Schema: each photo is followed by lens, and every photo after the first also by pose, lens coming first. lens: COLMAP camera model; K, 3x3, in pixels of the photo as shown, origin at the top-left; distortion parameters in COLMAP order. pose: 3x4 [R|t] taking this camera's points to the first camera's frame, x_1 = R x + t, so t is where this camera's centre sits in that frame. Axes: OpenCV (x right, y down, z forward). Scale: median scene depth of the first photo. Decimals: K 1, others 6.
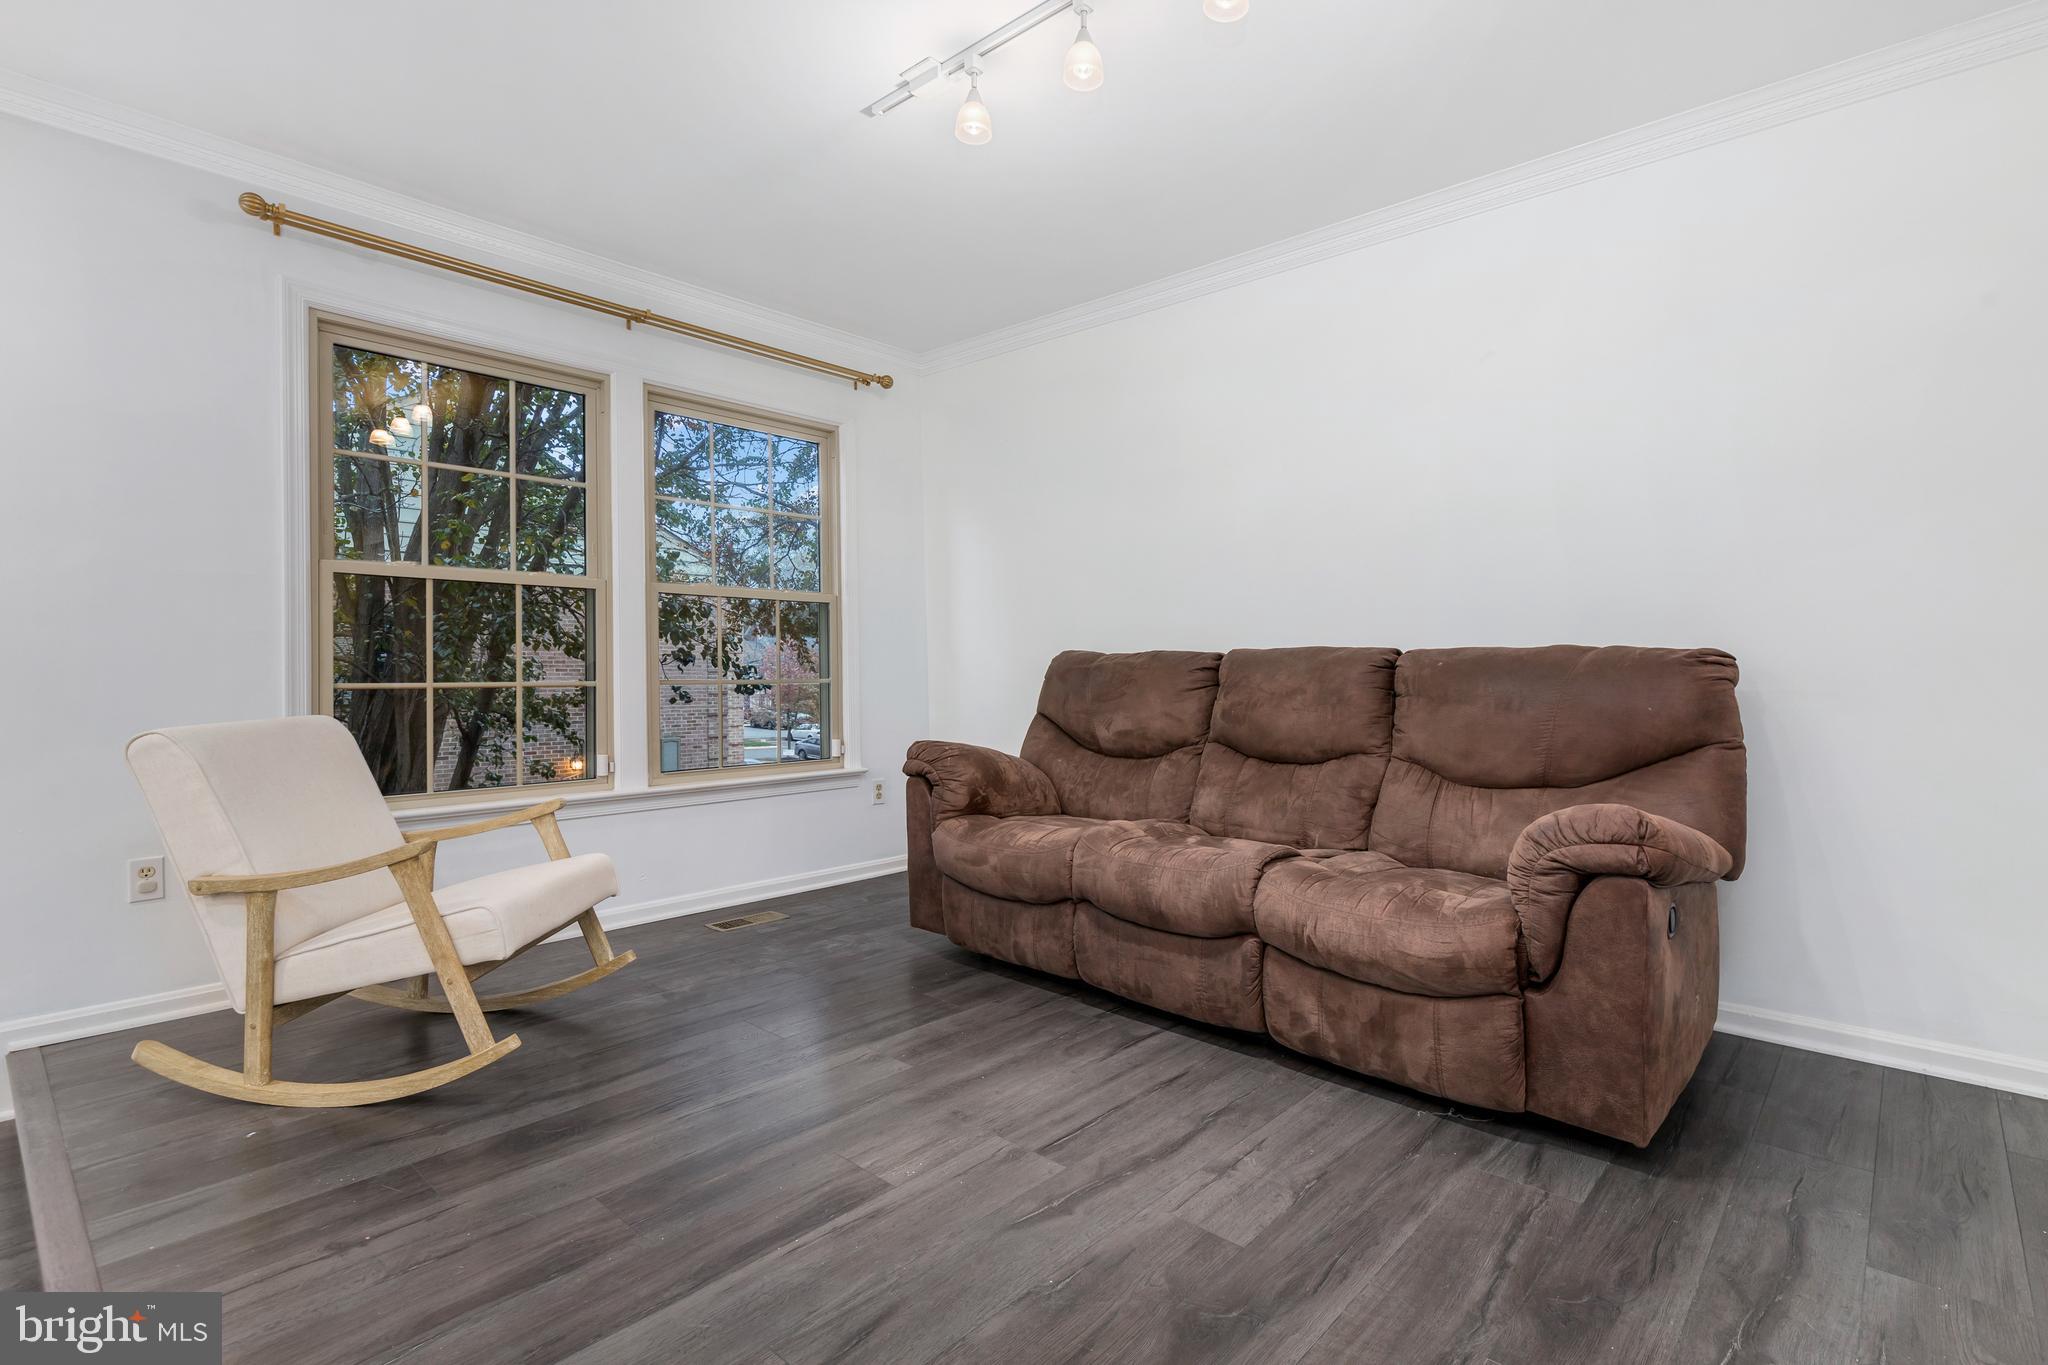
lens RADIAL K [[961.6, 0, 1075.9], [0, 961.6, 637.6], [0, 0, 1]] dist [0.015783, -0.000817]
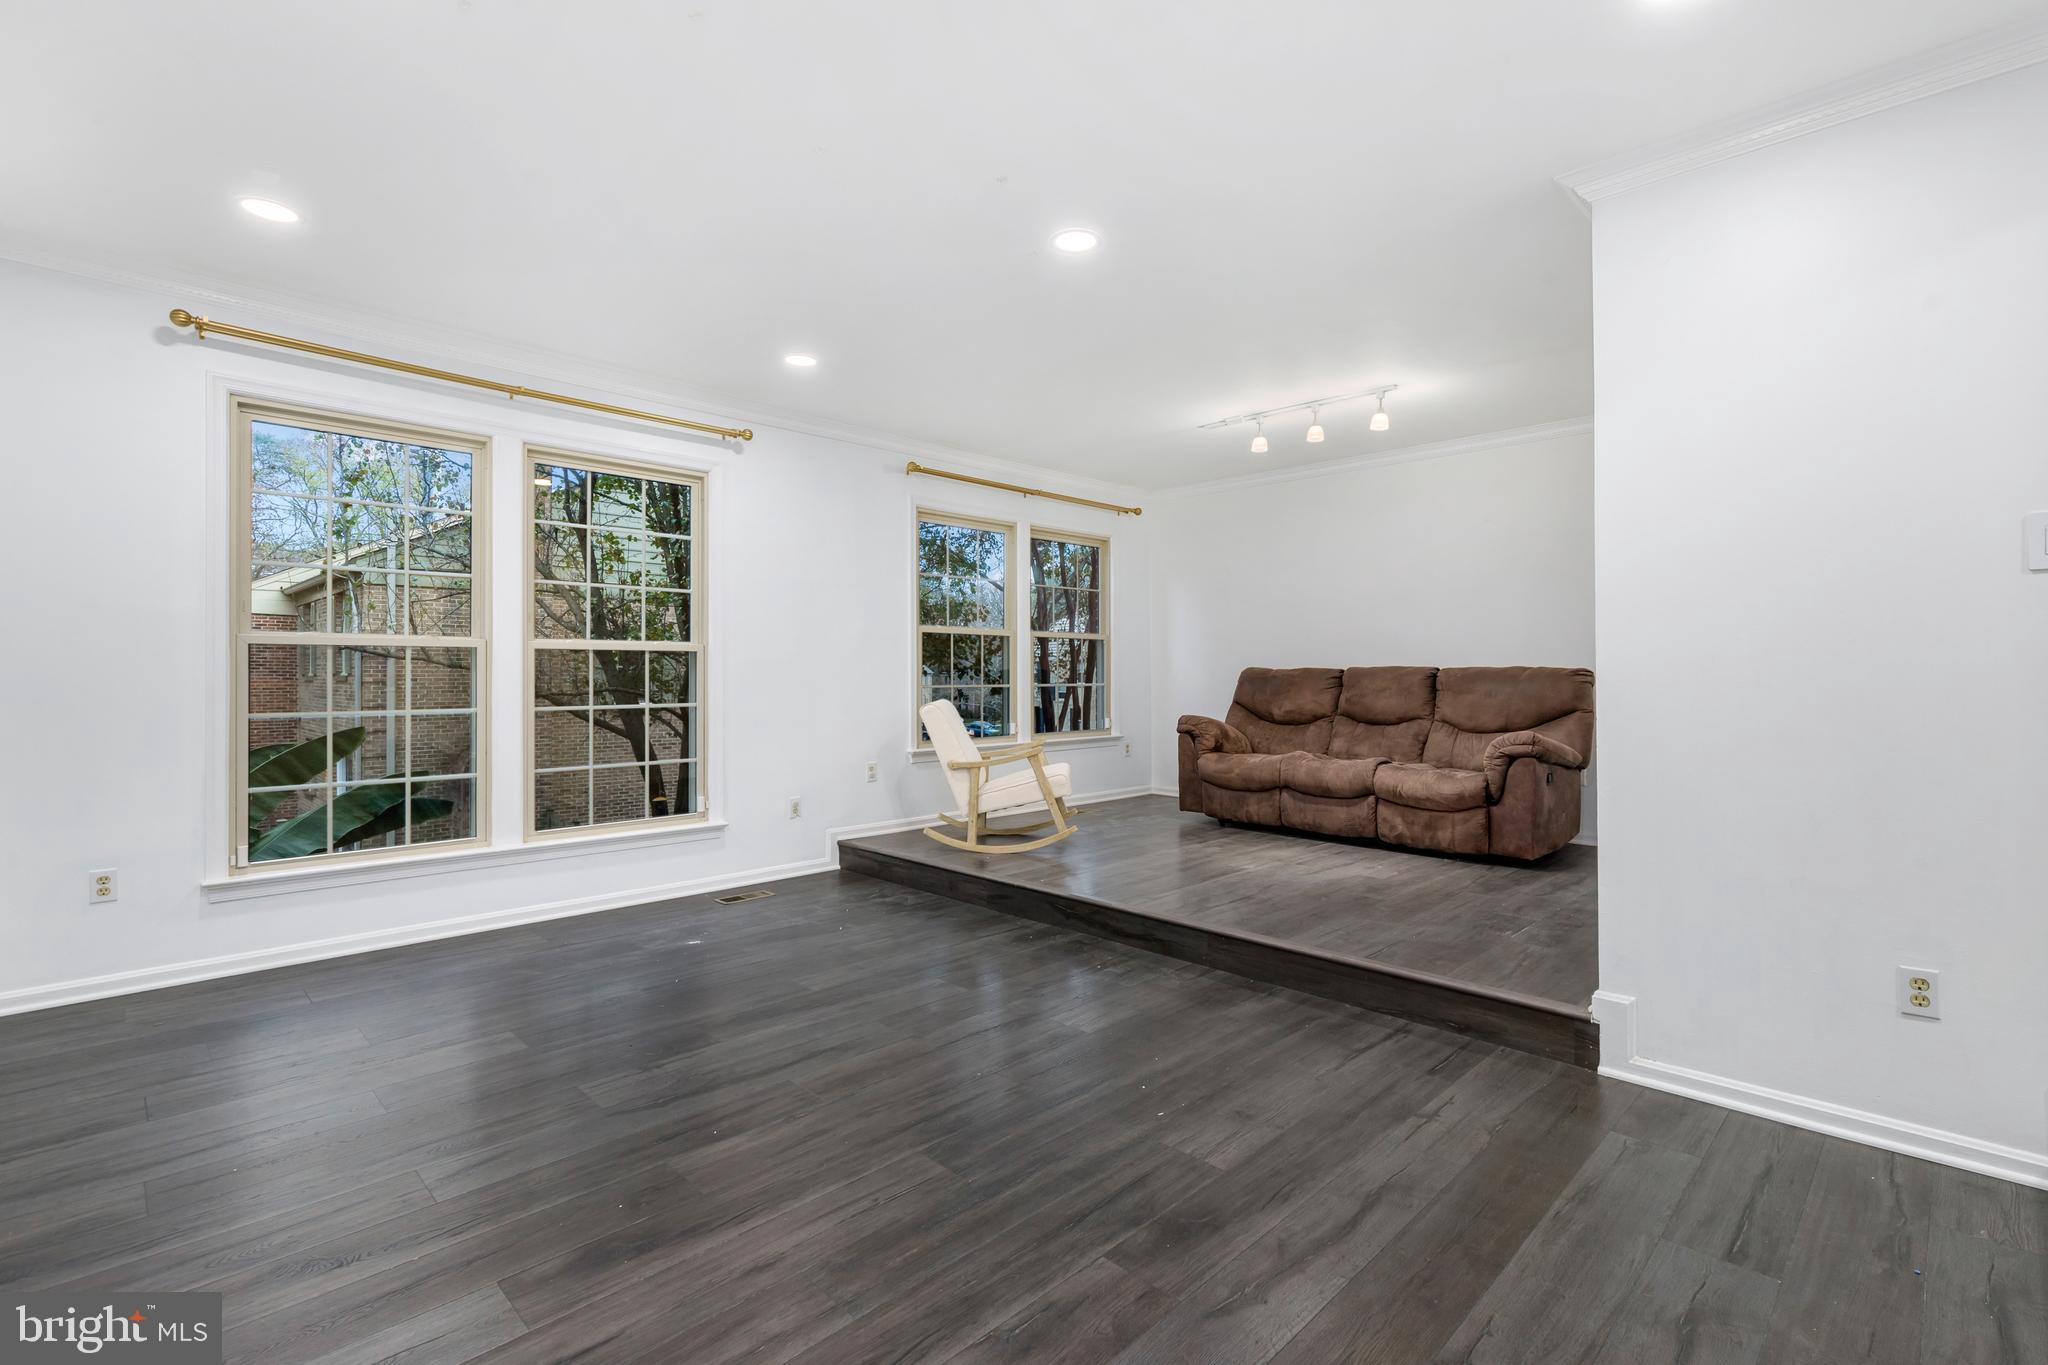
lens RADIAL K [[926.6, 0, 1069.5], [0, 926.6, 683.8], [0, 0, 1]] dist [0.010354, -0.004043]
pose [[0.998896, -0.002226, -0.046921, -0.383951], [0.004202, 0.999106, 0.042057, -0.043731], [0.046785, -0.042208, 0.998013, -1.087061]]
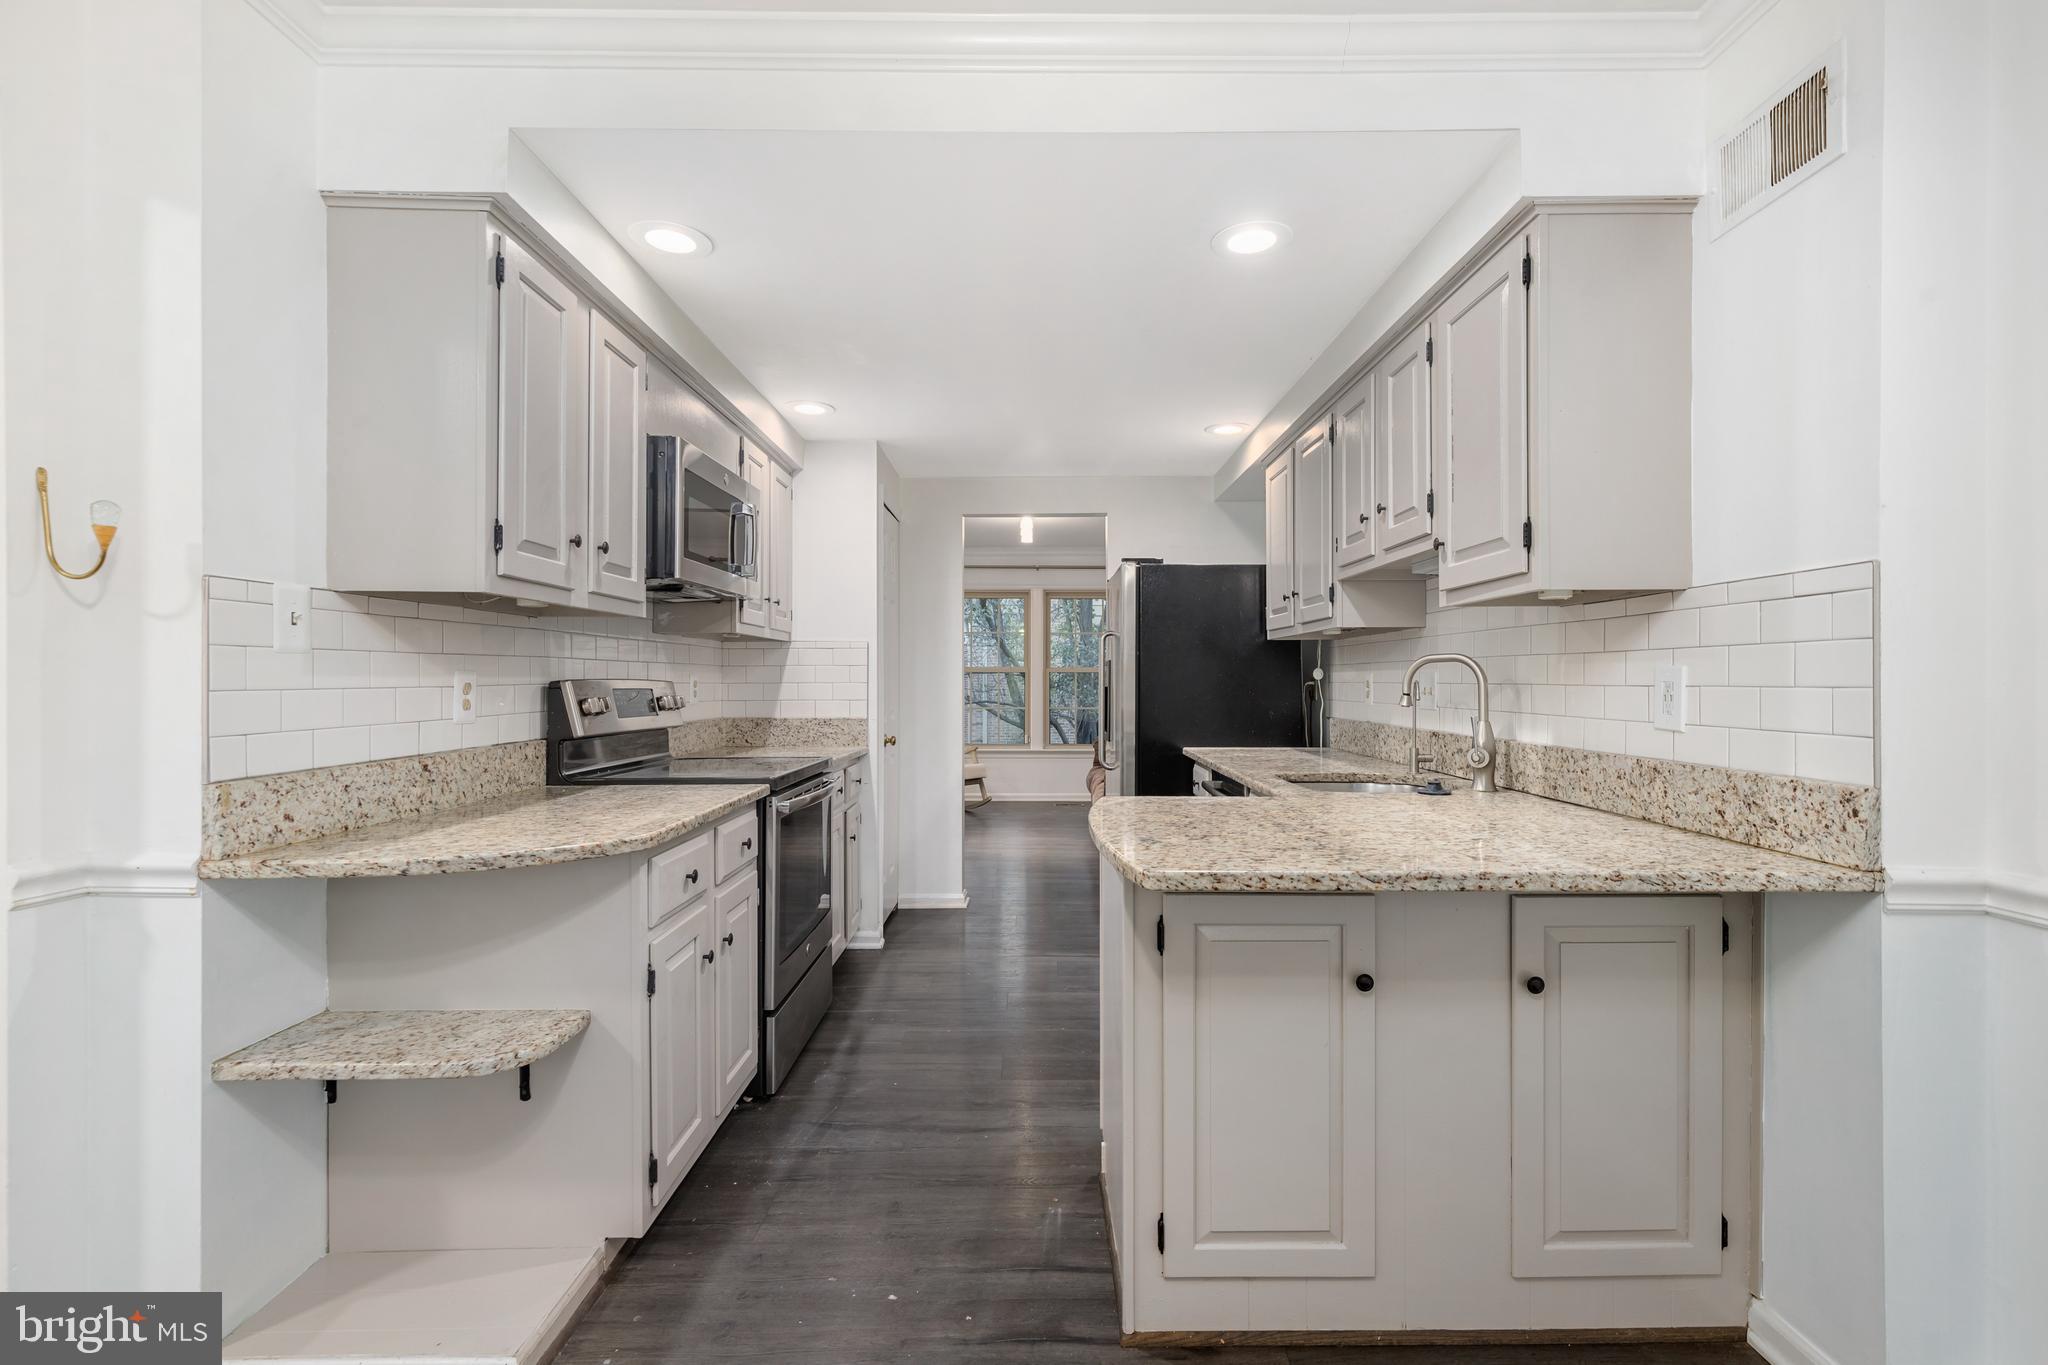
lens RADIAL K [[926.6, 0, 1045.6], [0, 926.6, 686.3], [0, 0, 1]] dist [0.010354, -0.004043]
pose [[0.667672, 0.005192, -0.744438, 1.903261], [0.023956, 0.999308, 0.028456, -0.109829], [0.744070, -0.036833, 0.667085, -0.844508]]
